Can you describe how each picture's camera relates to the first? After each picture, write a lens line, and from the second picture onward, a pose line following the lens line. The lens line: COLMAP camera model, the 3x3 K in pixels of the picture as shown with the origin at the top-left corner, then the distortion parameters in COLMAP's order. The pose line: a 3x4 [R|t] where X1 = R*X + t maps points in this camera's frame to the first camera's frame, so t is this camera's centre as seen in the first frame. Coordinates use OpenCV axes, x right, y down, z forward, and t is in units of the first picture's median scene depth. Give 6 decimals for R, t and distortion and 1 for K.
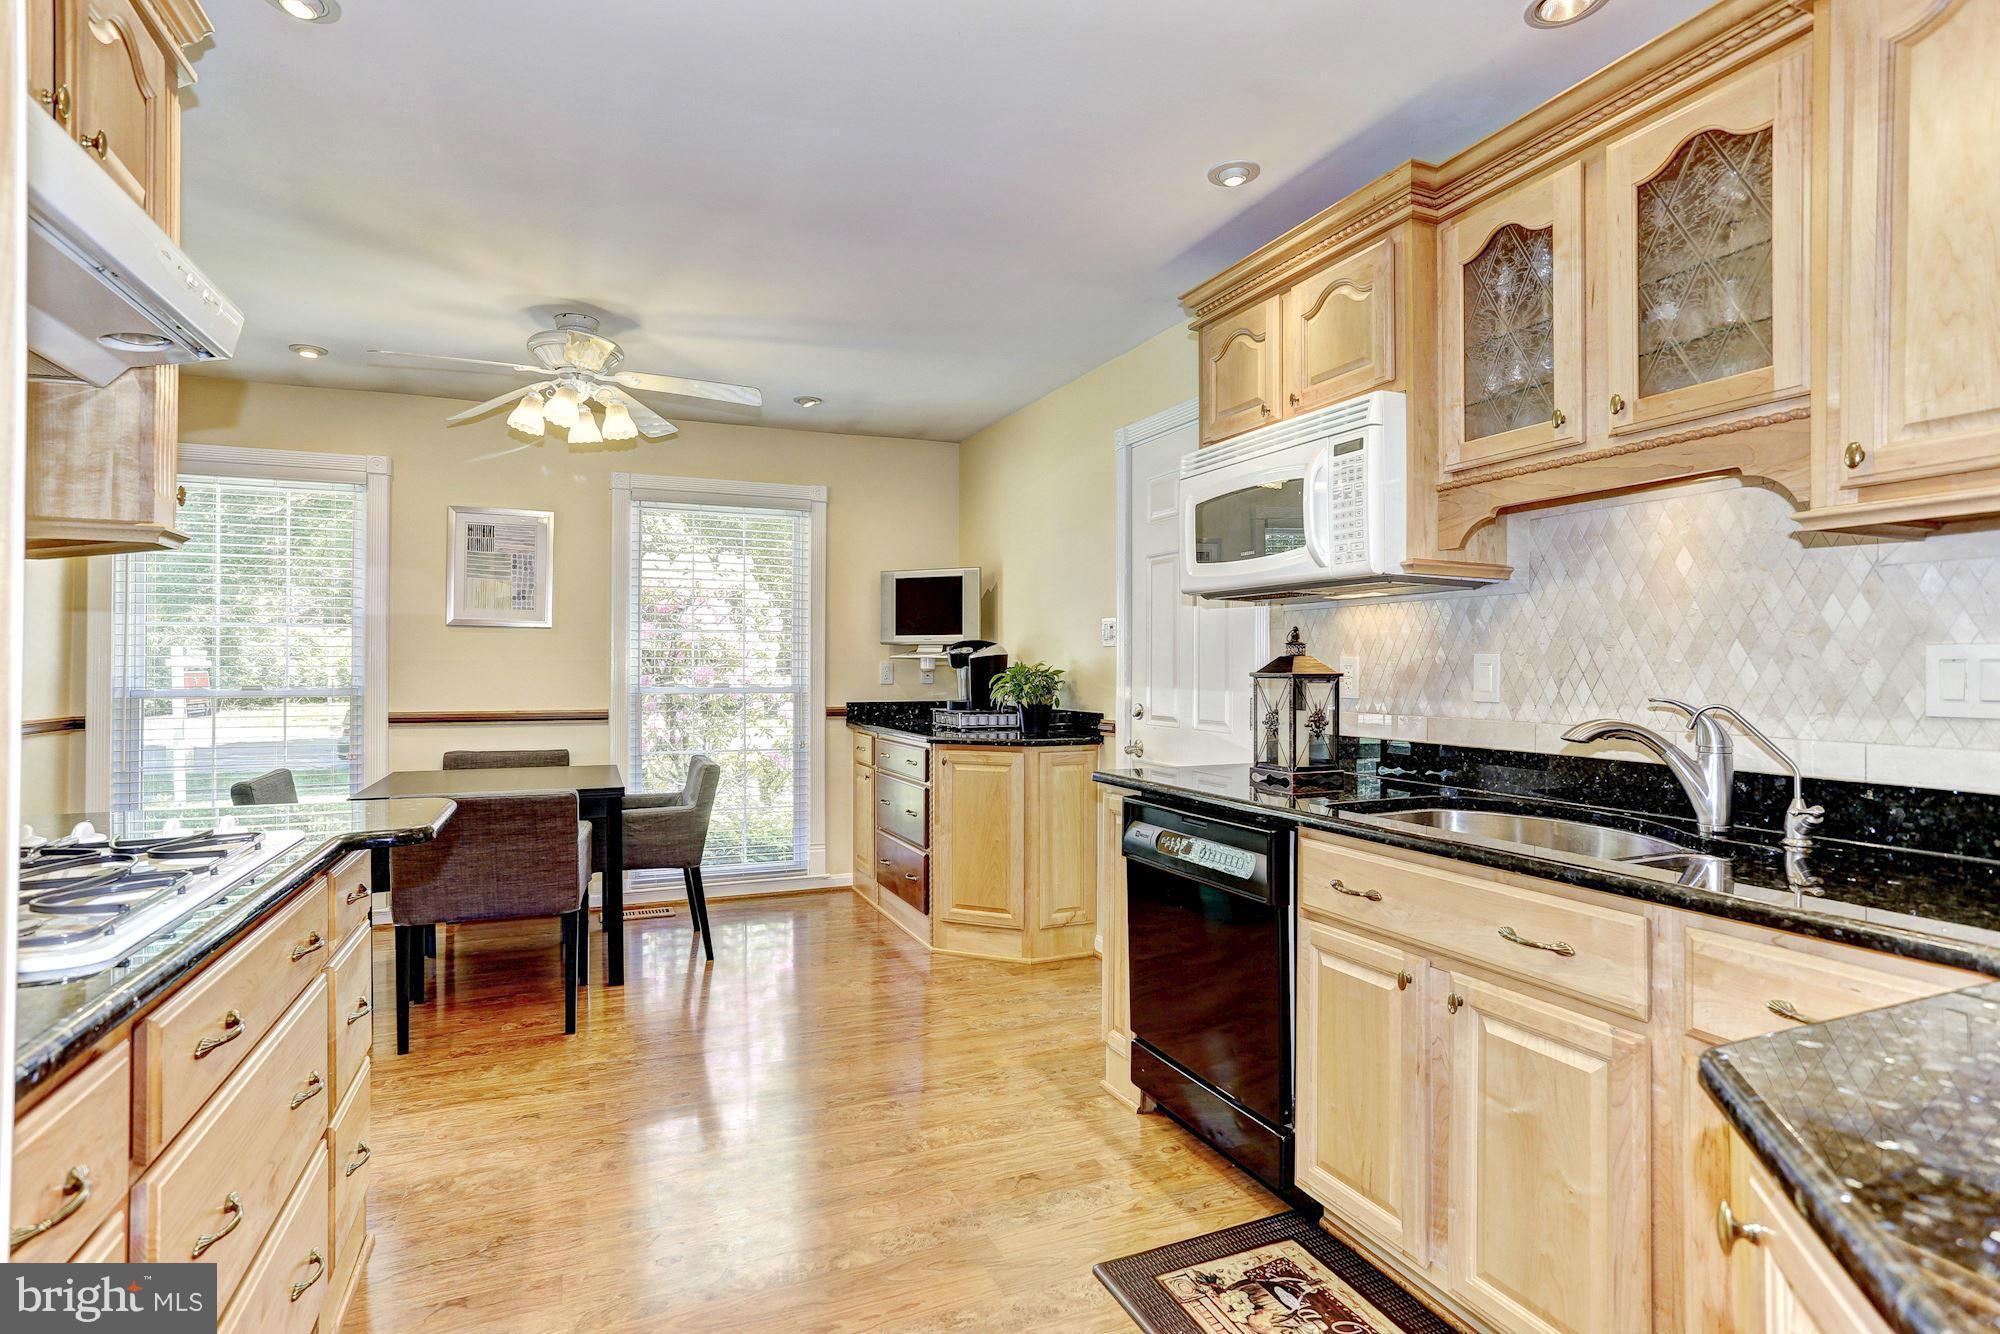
lens RADIAL K [[1018.8, 0, 1000.0], [0, 1018.8, 667.0], [0, 0, 1]] dist [-0.000575, 0.000299]
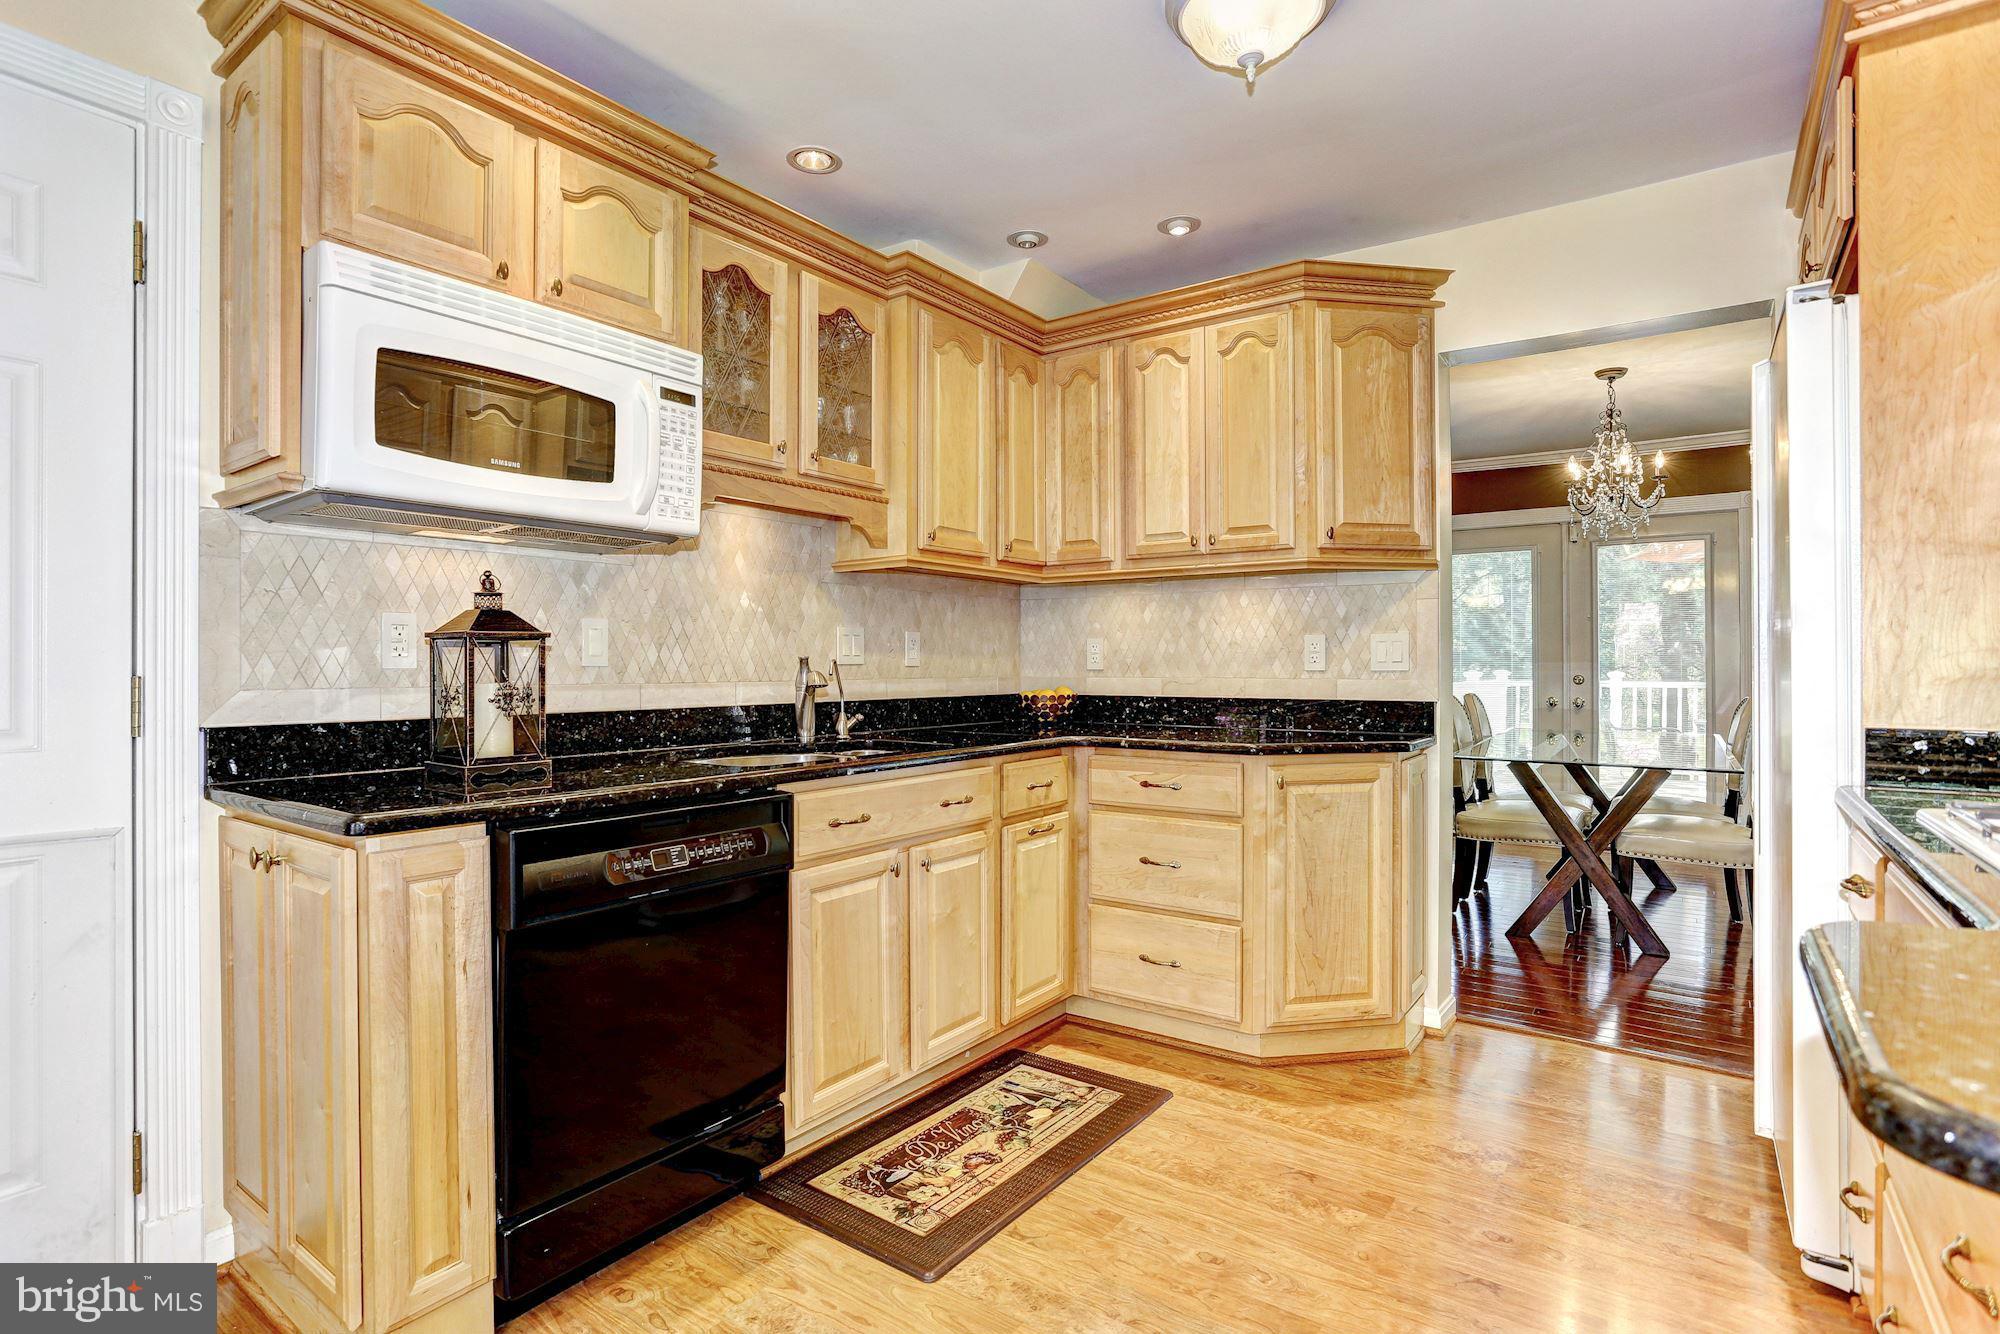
lens RADIAL K [[988.8, 0, 1000.0], [0, 988.8, 667.0], [0, 0, 1]] dist [-0.029124, 0.000927]
pose [[-0.526492, -0.004360, 0.850169, -0.607756], [0.002264, 0.999976, 0.006531, 0.031284], [-0.850177, 0.005364, -0.526470, 1.251825]]
